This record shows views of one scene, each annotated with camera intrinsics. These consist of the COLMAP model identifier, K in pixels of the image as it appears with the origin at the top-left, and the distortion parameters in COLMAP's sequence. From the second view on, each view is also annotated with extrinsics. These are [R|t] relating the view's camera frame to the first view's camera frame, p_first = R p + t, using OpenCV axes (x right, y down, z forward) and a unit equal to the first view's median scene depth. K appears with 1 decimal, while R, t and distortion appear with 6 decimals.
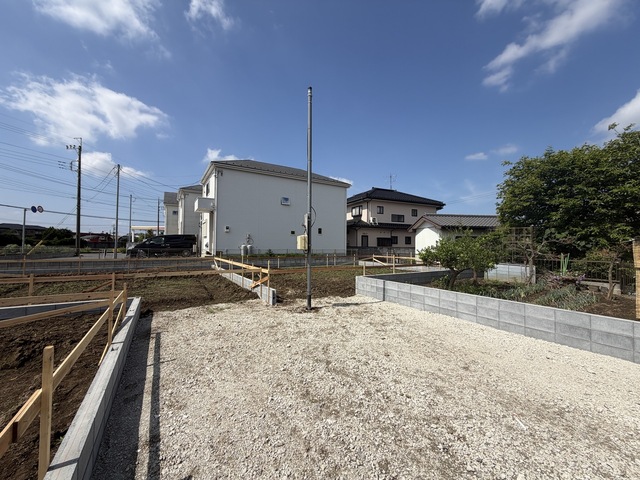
lens RADIAL K [[254.0, 0, 317.6], [0, 254.0, 236.6], [0, 0, 1]] dist [0.000895, 0.000477]
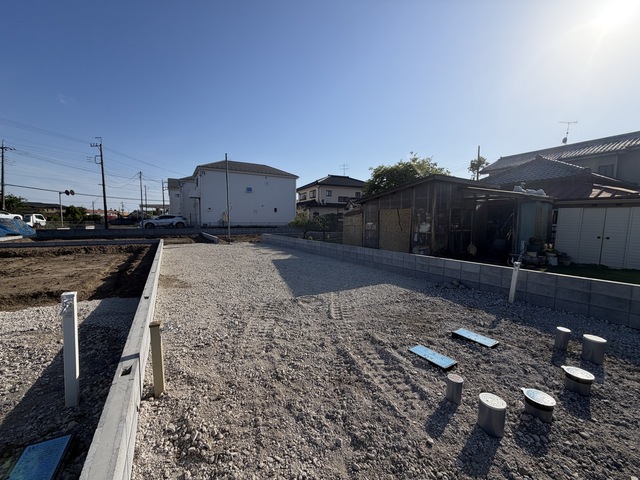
lens RADIAL K [[254.0, 0, 317.6], [0, 254.0, 236.6], [0, 0, 1]] dist [0.000895, 0.000477]
pose [[0.999869, -0.002869, -0.015938, 0.207057], [0.004389, 0.995352, 0.096204, -0.006172], [0.015588, -0.096261, 0.995234, -0.348094]]
